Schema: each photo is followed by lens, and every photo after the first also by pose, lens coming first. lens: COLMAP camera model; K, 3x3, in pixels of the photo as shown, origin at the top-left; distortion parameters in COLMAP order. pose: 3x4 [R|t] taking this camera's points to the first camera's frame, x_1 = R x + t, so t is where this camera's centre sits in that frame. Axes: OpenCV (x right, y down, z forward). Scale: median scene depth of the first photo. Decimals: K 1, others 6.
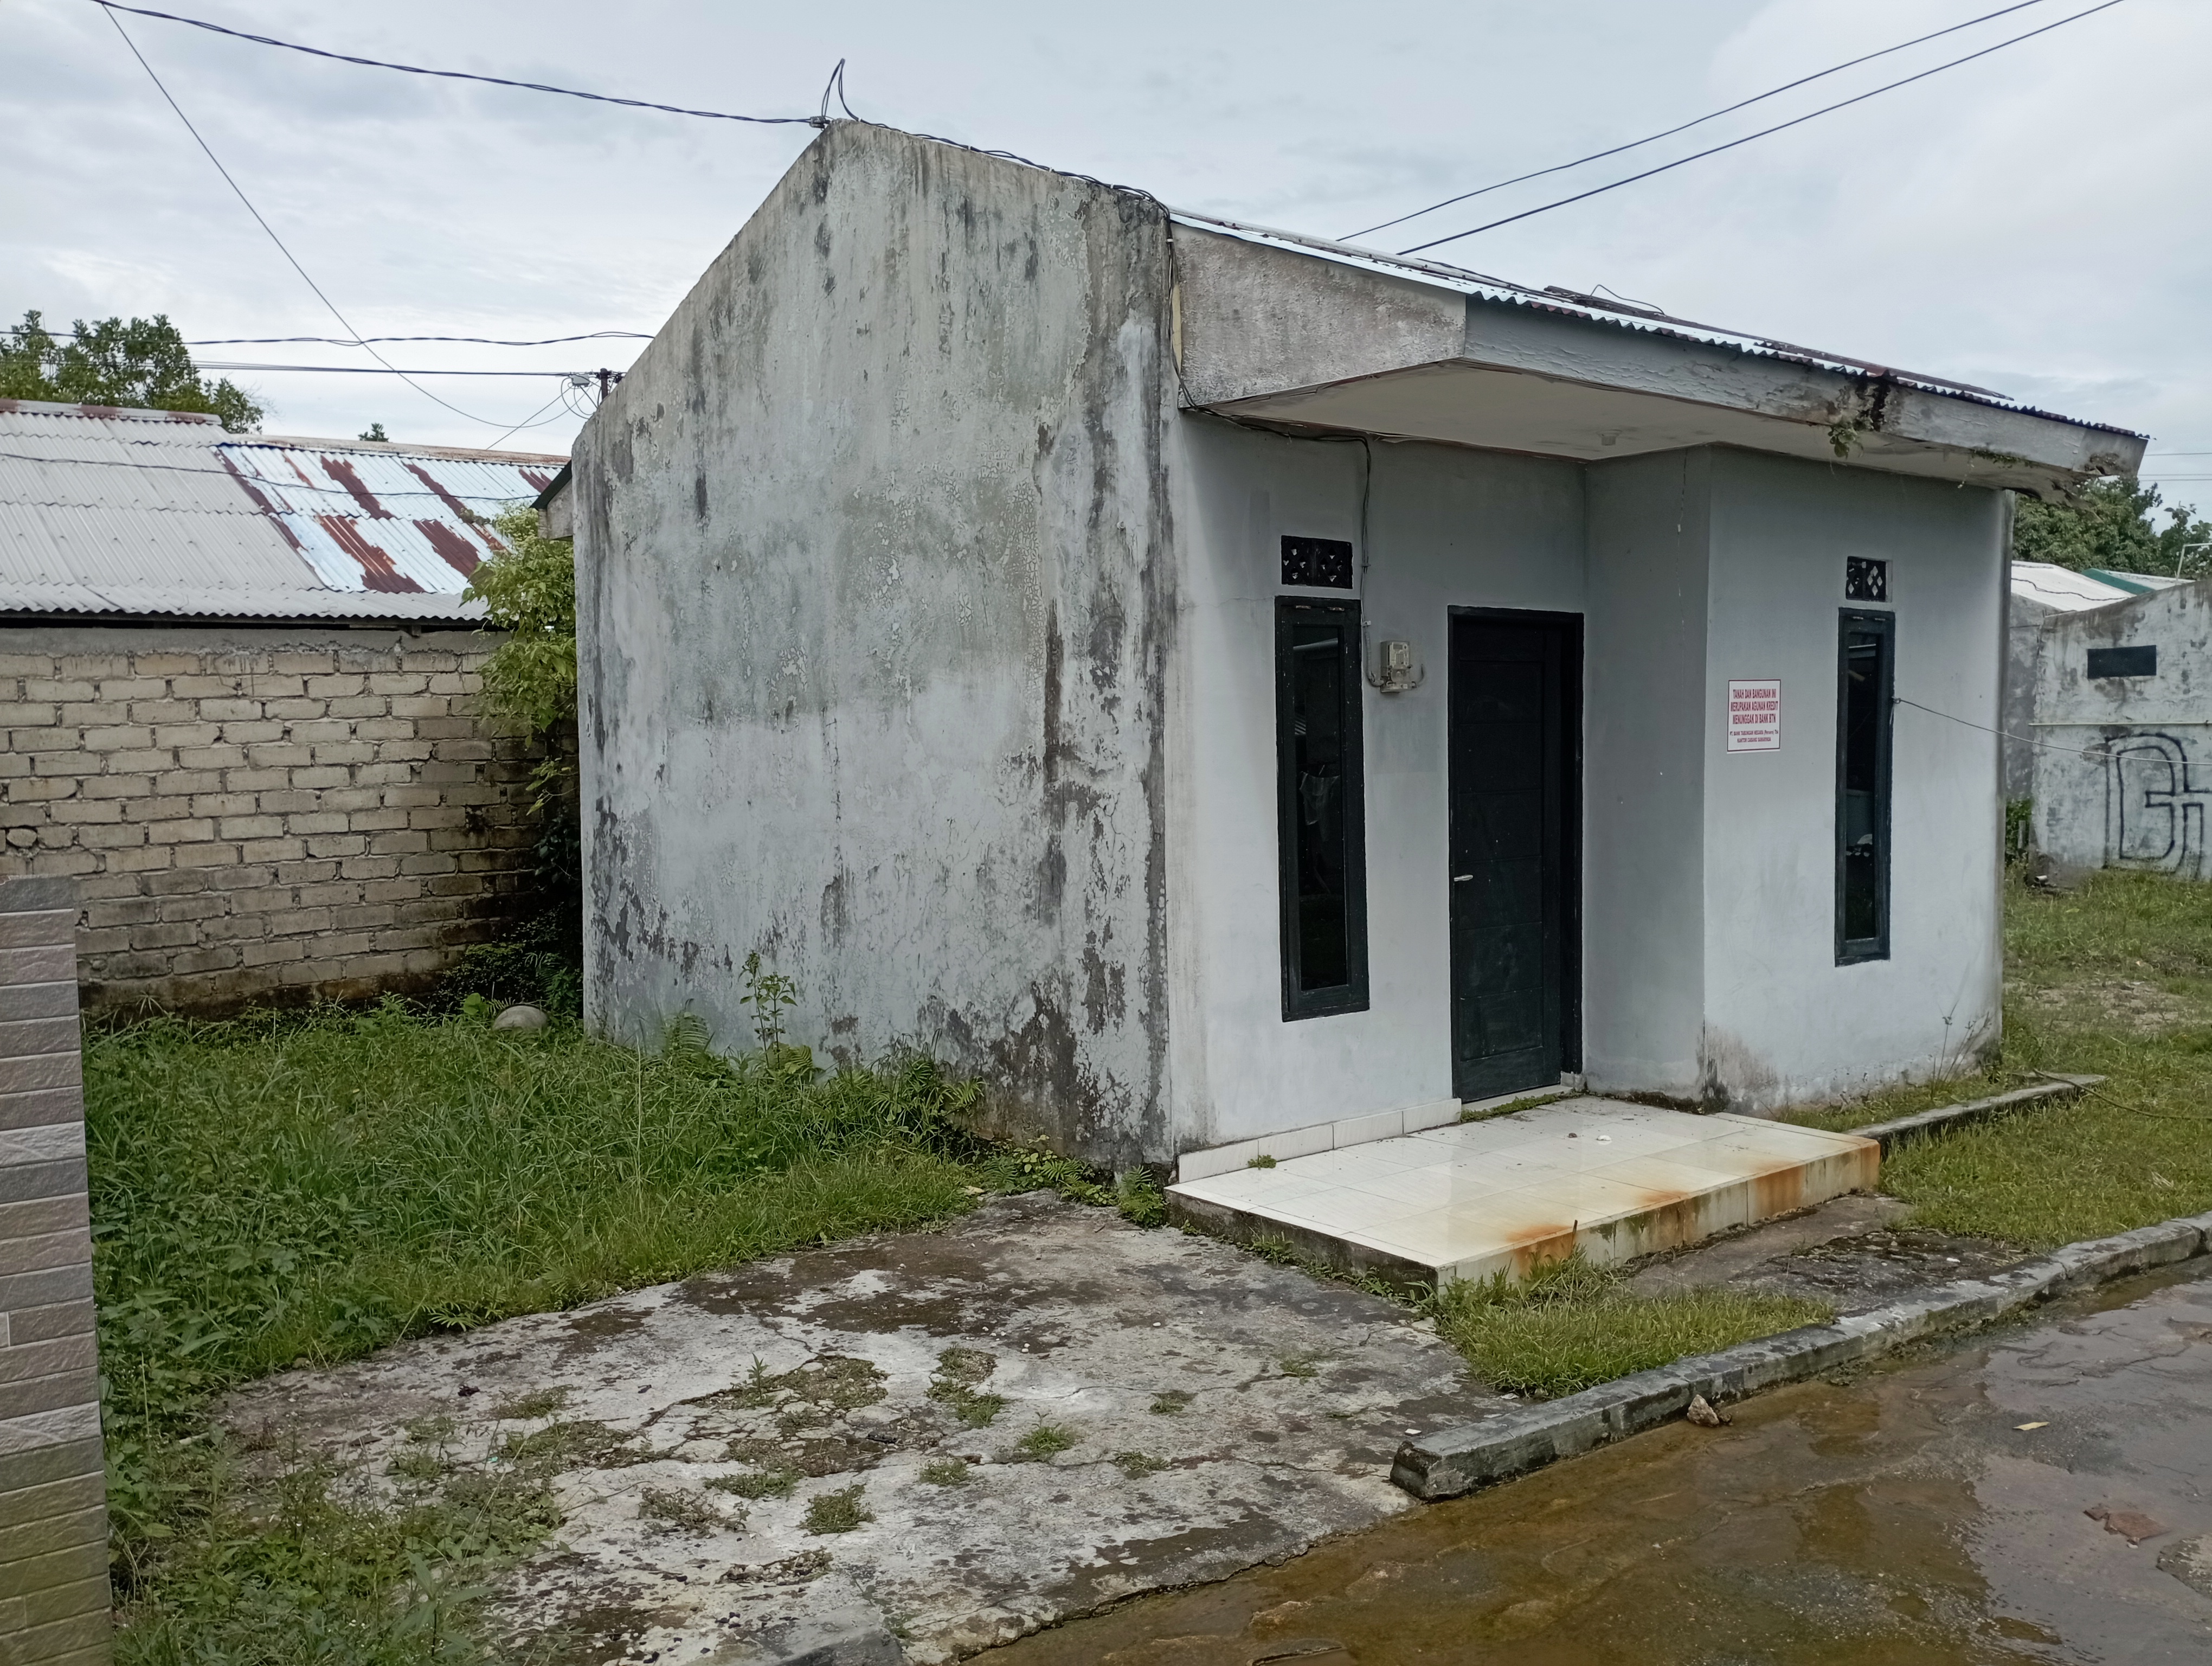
lens RADIAL K [[1833.8, 0, 1101.0], [0, 1833.8, 845.3], [0, 0, 1]] dist [0.106776, -0.136084]
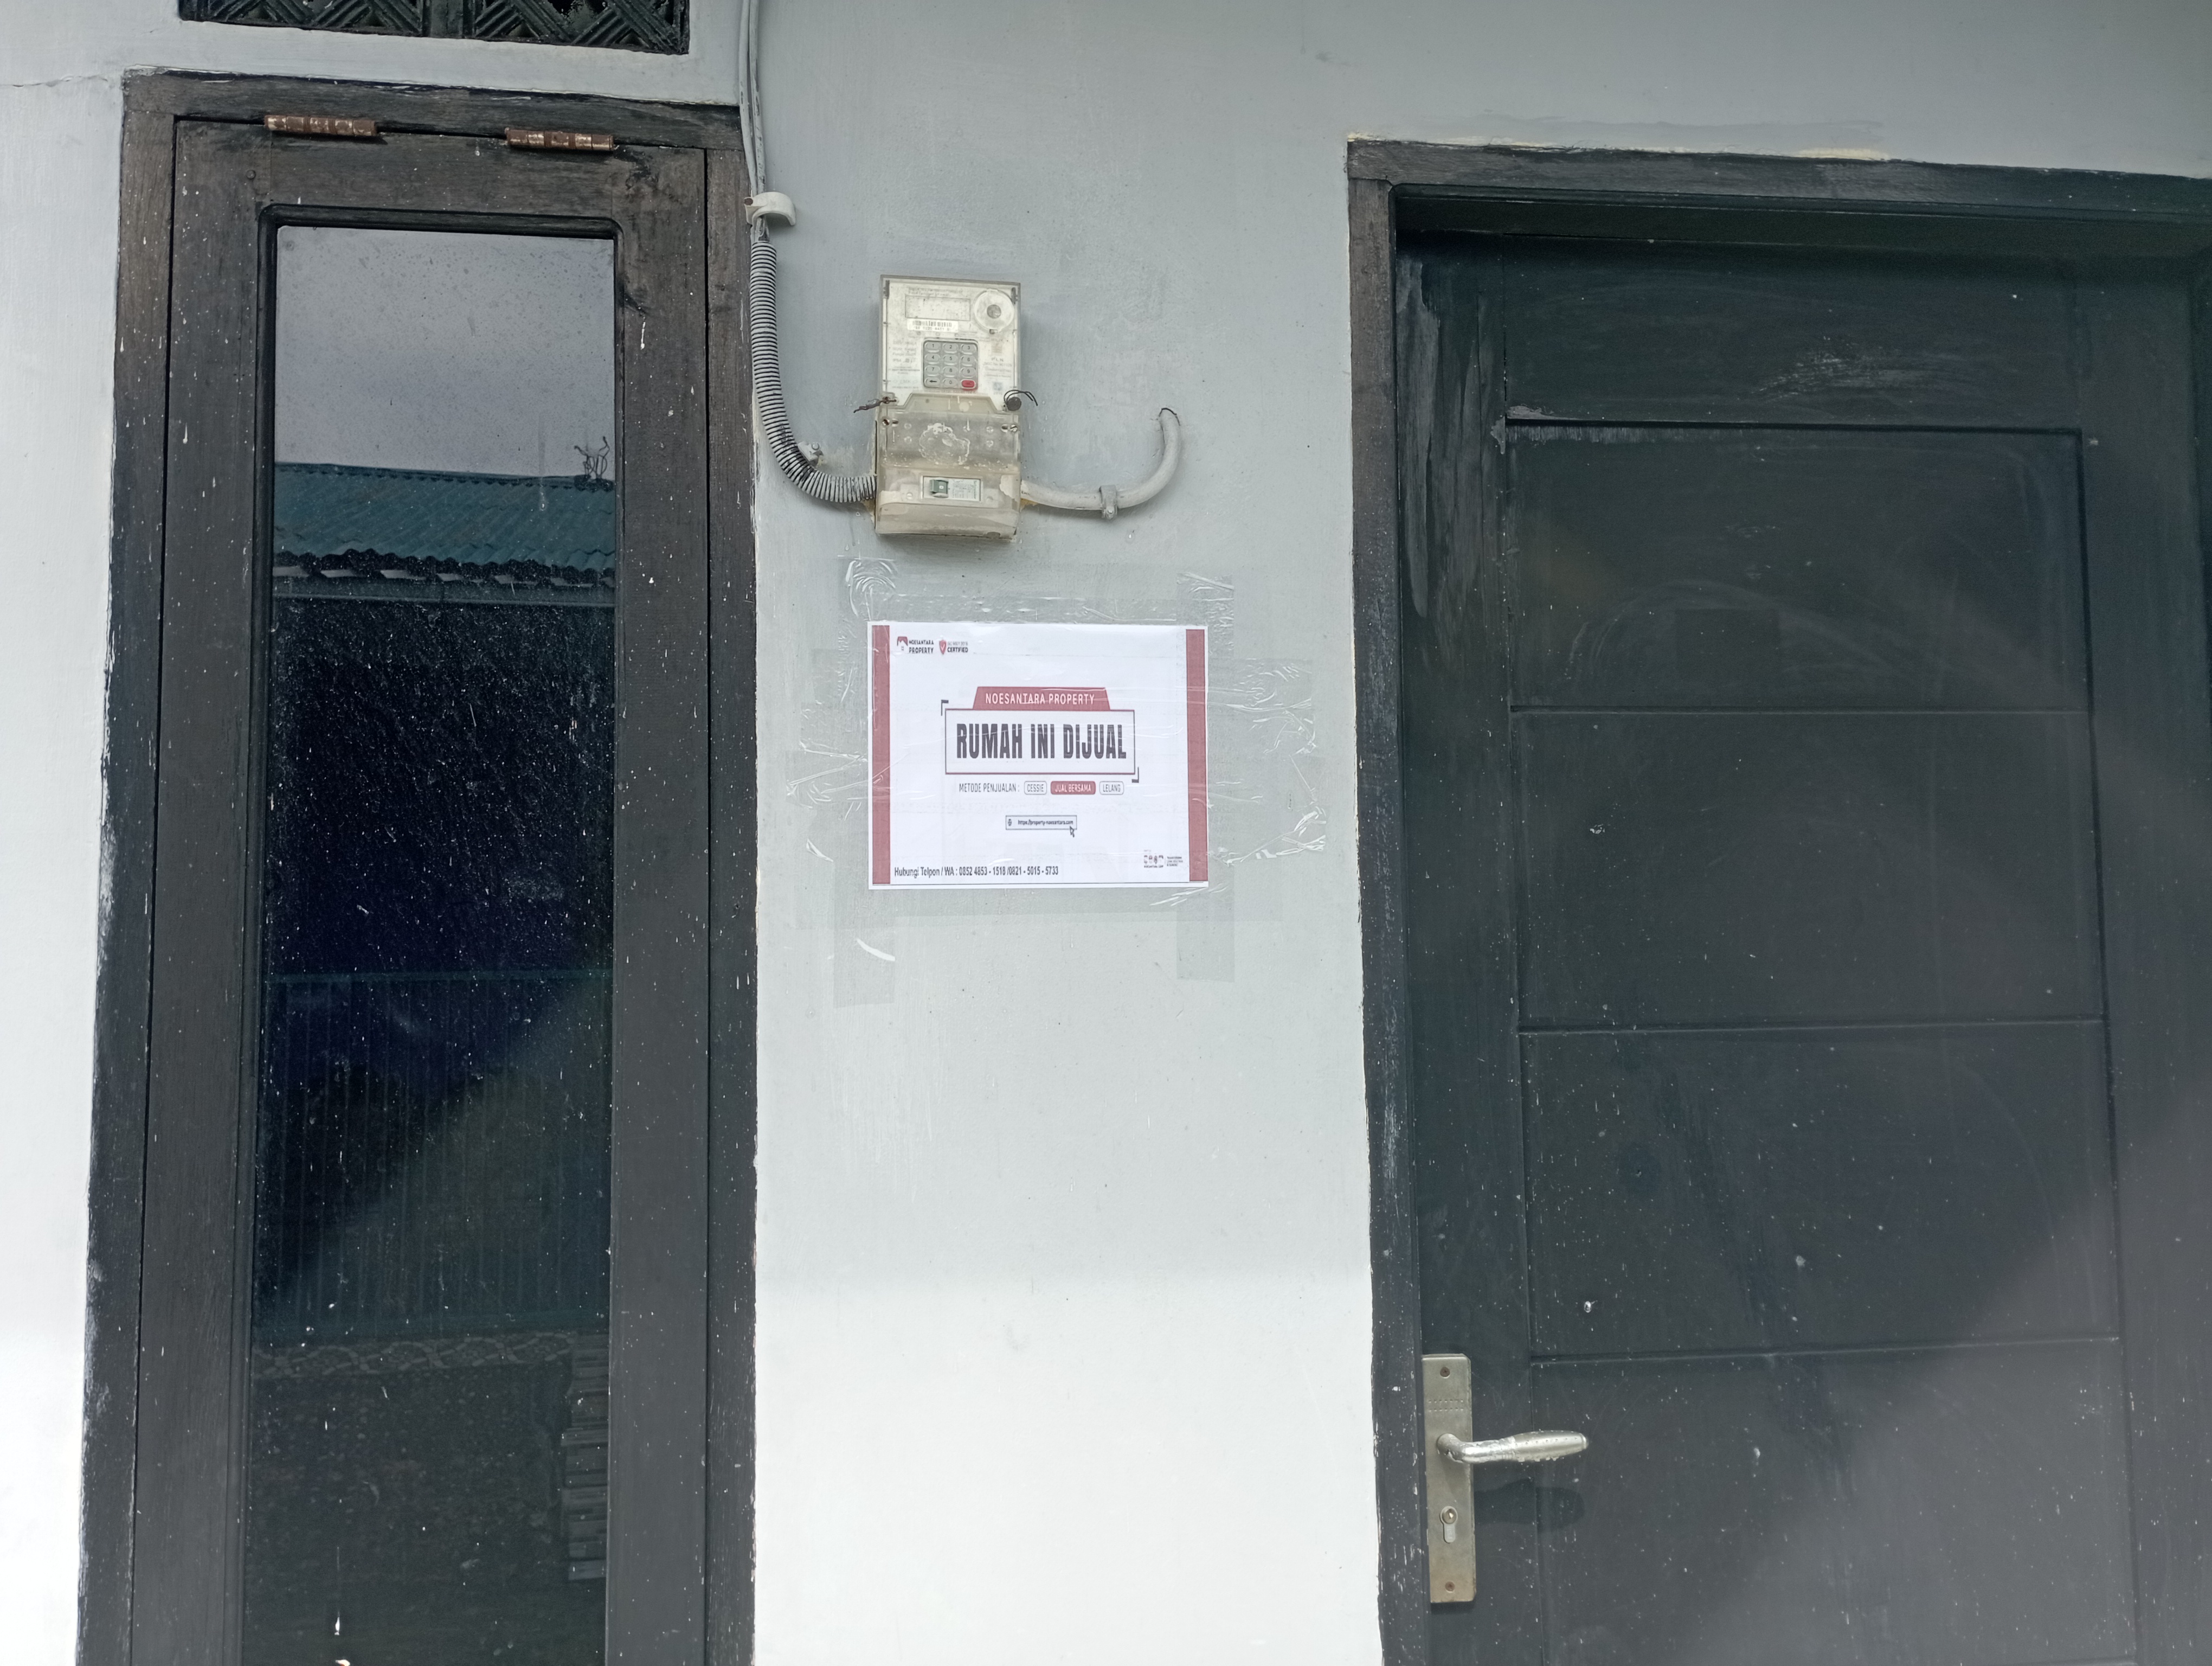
lens RADIAL K [[1833.8, 0, 1101.0], [0, 1833.8, 845.3], [0, 0, 1]] dist [0.106776, -0.136084]
pose [[0.851144, -0.034618, -0.523790, 0.201681], [-0.025201, 0.993978, -0.106645, -0.018973], [0.524327, 0.103970, 0.845146, 0.601176]]
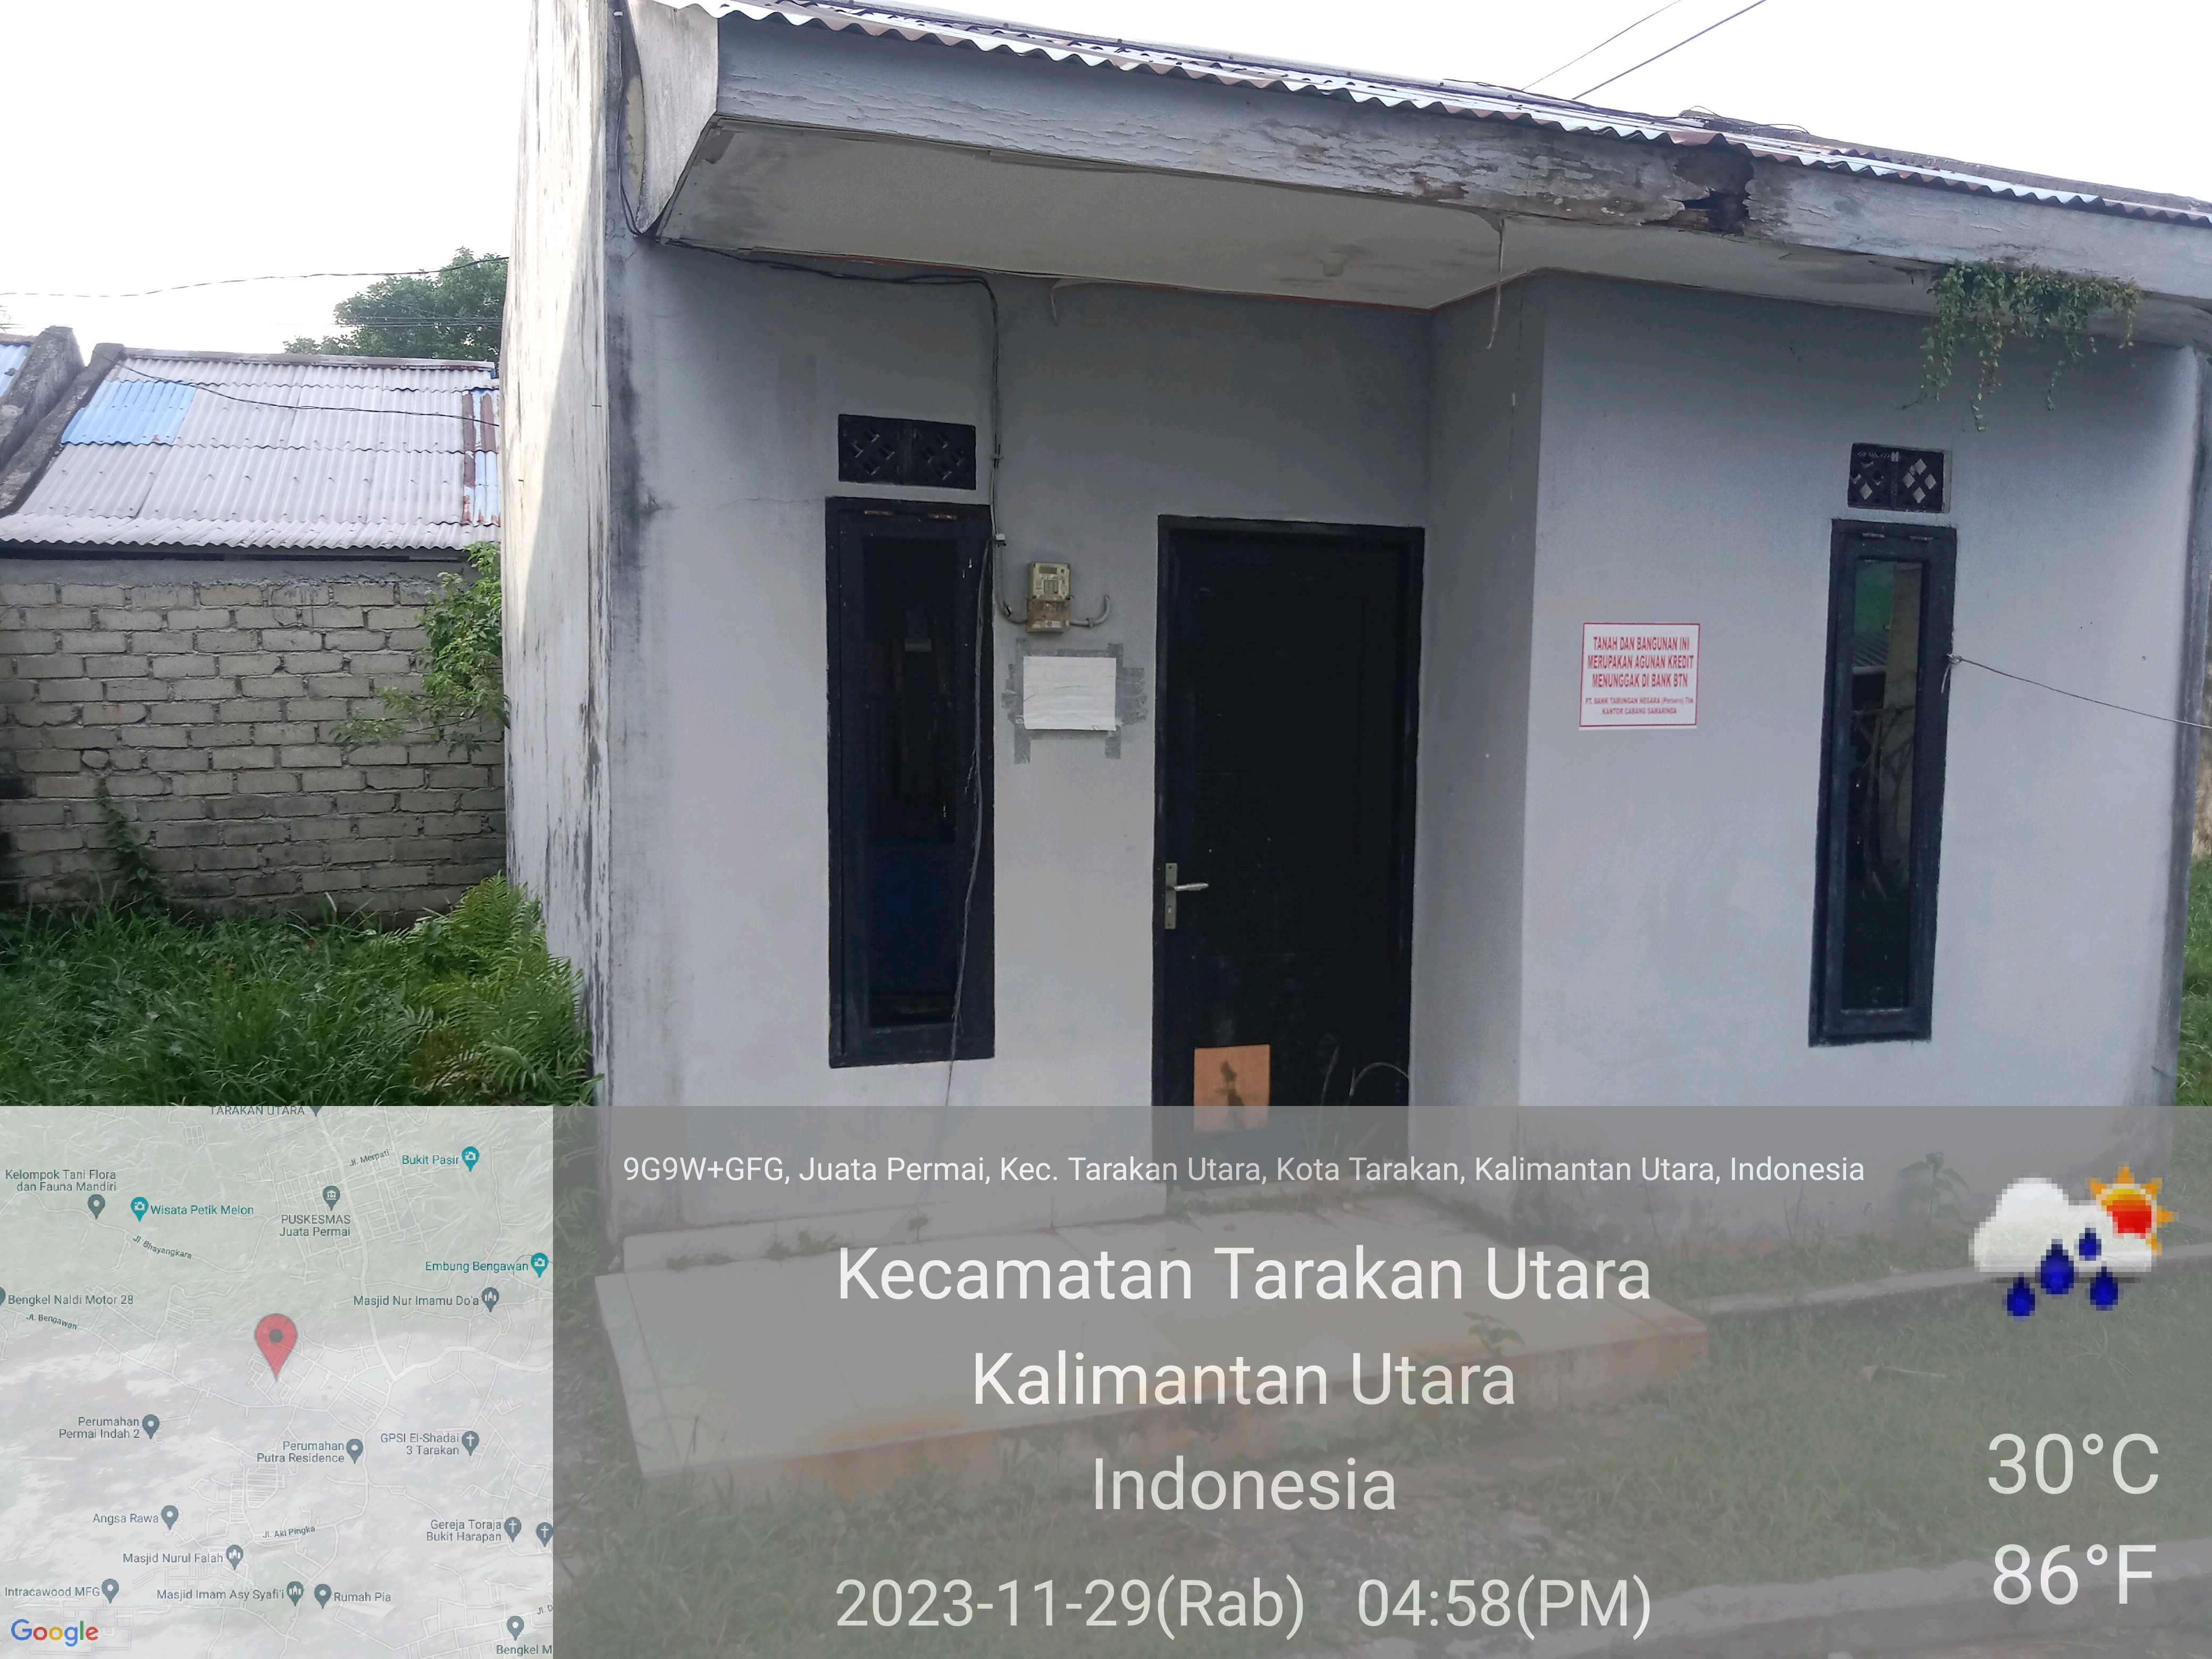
lens RADIAL K [[1760.8, 0, 1132.7], [0, 1760.8, 841.0], [0, 0, 1]] dist [0.067651, -0.152203]
pose [[0.943974, 0.051840, -0.325922, 0.304912], [-0.042048, 0.998429, 0.037023, -0.019524], [0.327330, -0.021244, 0.944671, 0.247676]]
